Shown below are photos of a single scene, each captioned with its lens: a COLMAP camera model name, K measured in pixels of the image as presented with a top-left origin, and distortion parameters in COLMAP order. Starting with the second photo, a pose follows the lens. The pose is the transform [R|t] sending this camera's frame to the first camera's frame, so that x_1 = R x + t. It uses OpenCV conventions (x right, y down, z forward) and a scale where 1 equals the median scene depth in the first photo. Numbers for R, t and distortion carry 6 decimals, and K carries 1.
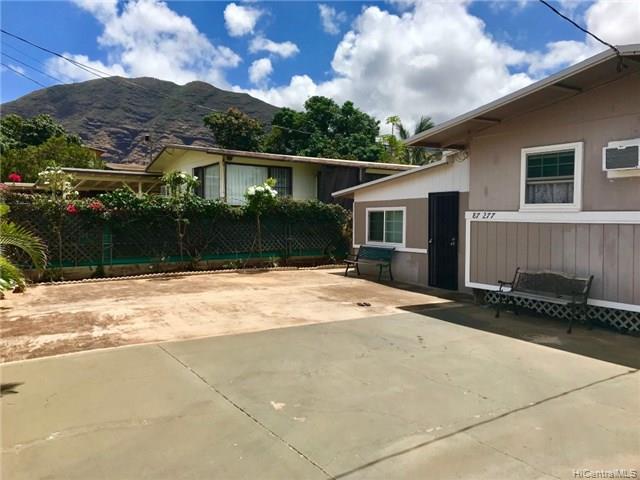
lens RADIAL K [[532.3, 0, 318.2], [0, 532.3, 231.2], [0, 0, 1]] dist [0.043711, -0.010866]
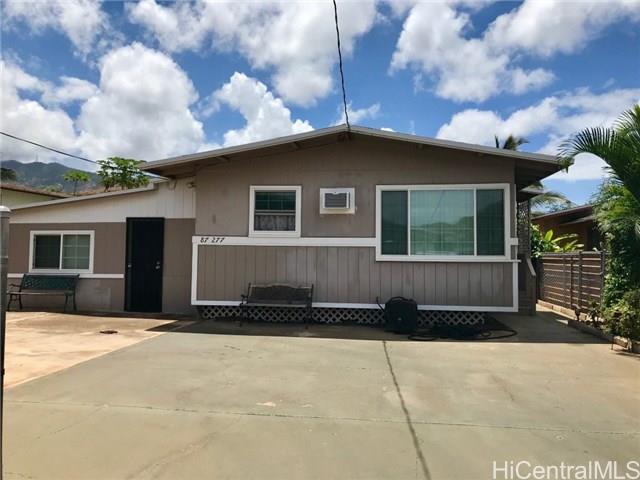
lens RADIAL K [[532.3, 0, 318.2], [0, 532.3, 231.2], [0, 0, 1]] dist [0.043711, -0.010866]
pose [[0.632832, 0.034492, 0.773520, -0.462013], [0.013978, 0.998336, -0.055953, 0.020391], [-0.774163, 0.046221, 0.631297, 0.119316]]
